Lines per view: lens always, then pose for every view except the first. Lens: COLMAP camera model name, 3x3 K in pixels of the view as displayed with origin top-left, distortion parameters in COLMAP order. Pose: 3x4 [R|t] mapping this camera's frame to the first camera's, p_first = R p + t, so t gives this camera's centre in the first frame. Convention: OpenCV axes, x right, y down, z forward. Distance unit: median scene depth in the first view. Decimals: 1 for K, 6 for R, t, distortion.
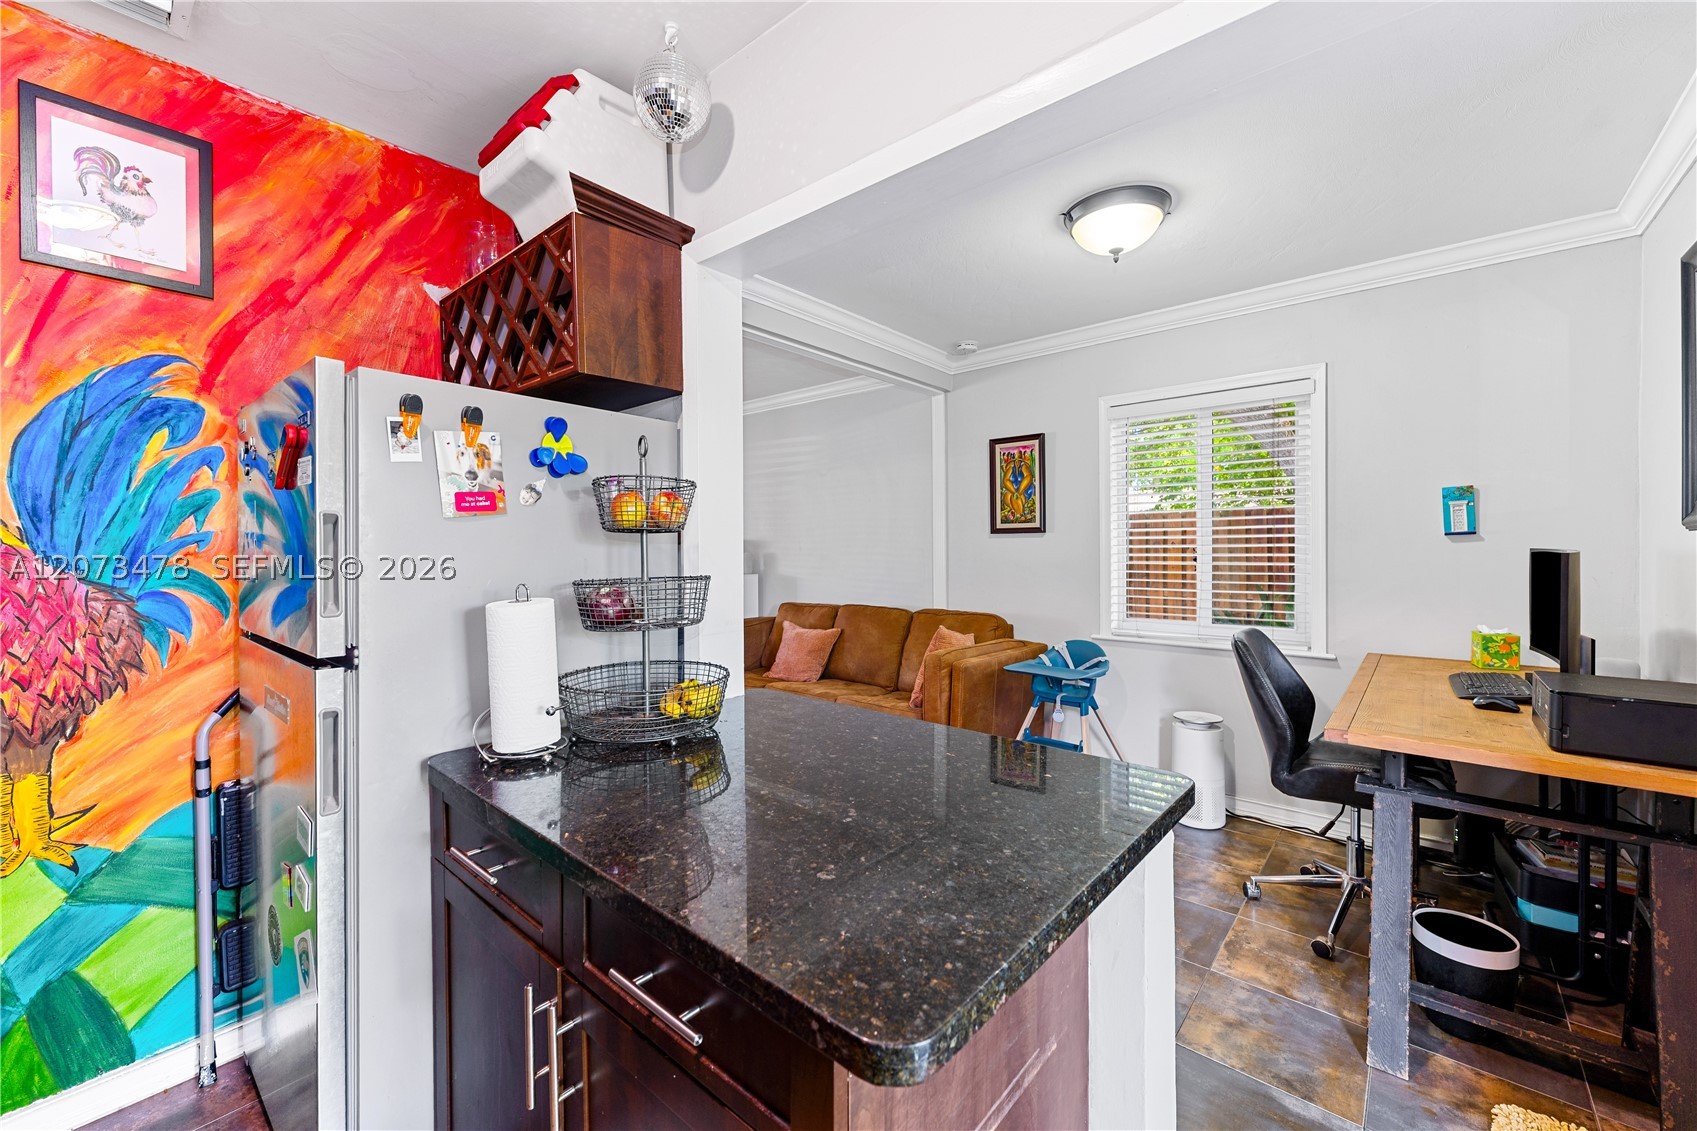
lens RADIAL K [[674.1, 0, 831.8], [0, 674.1, 557.4], [0, 0, 1]] dist [-0.002672, 0.000402]
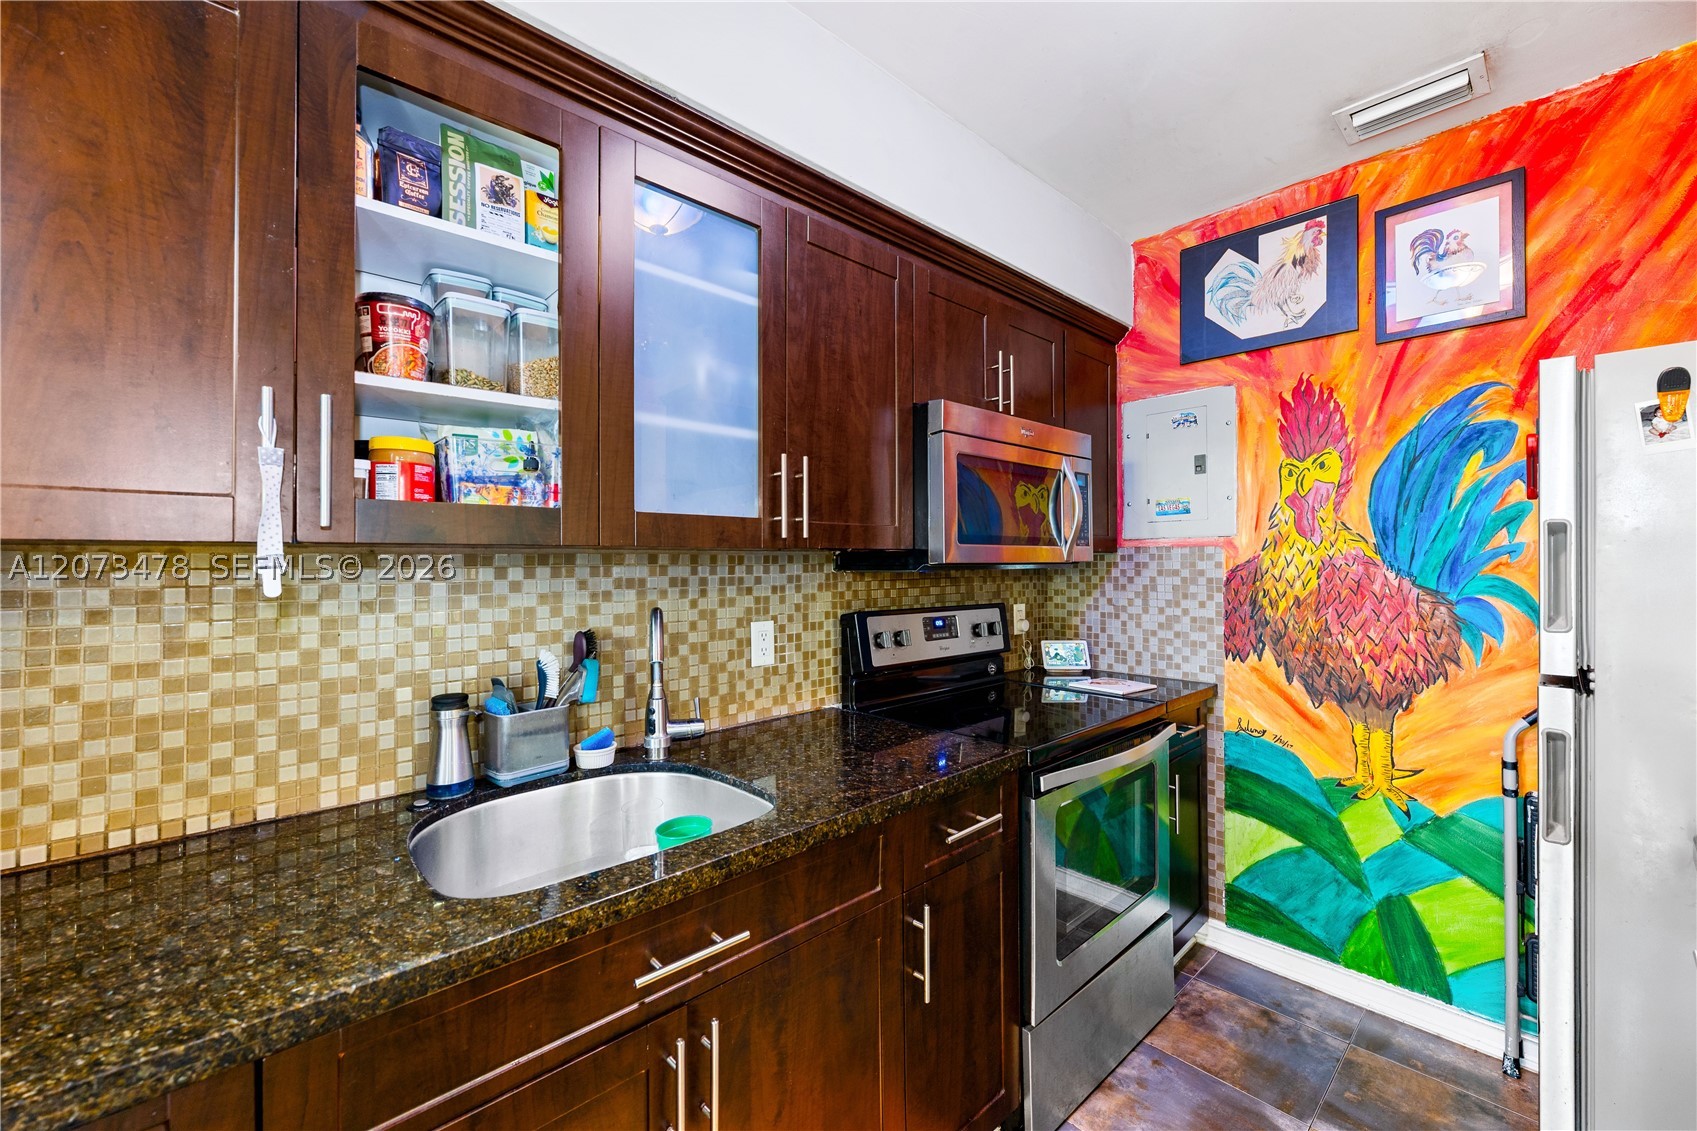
lens RADIAL K [[674.1, 0, 850.1], [0, 674.1, 557.4], [0, 0, 1]] dist [-0.002672, 0.000402]
pose [[-0.098729, -0.002949, -0.995110, 0.215328], [-0.011797, 0.999929, -0.001793, -0.001795], [0.995044, 0.011562, -0.098757, 0.081380]]
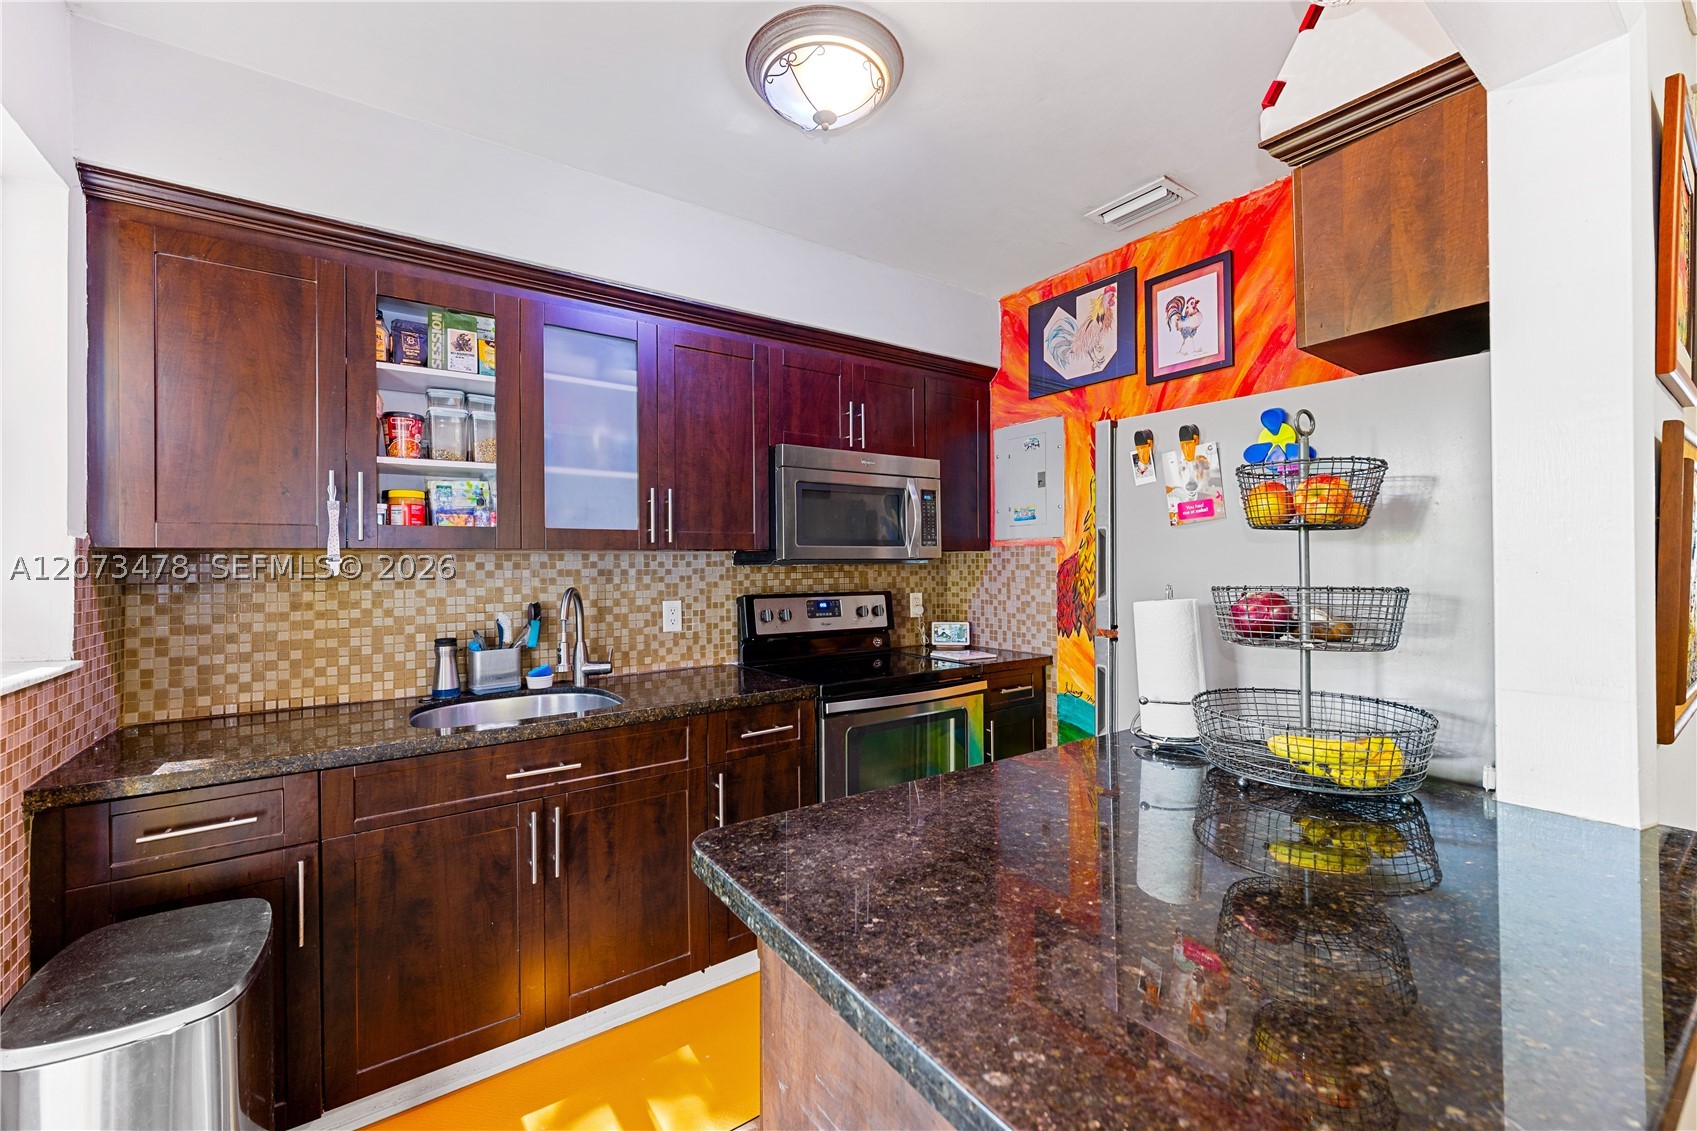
lens RADIAL K [[674.1, 0, 851.5], [0, 674.1, 564.2], [0, 0, 1]] dist [-0.002672, 0.000402]
pose [[-0.225016, 0.006481, -0.974334, 0.576259], [-0.006813, 0.999943, 0.008225, 0.001610], [0.974331, 0.008489, -0.224959, 0.598879]]
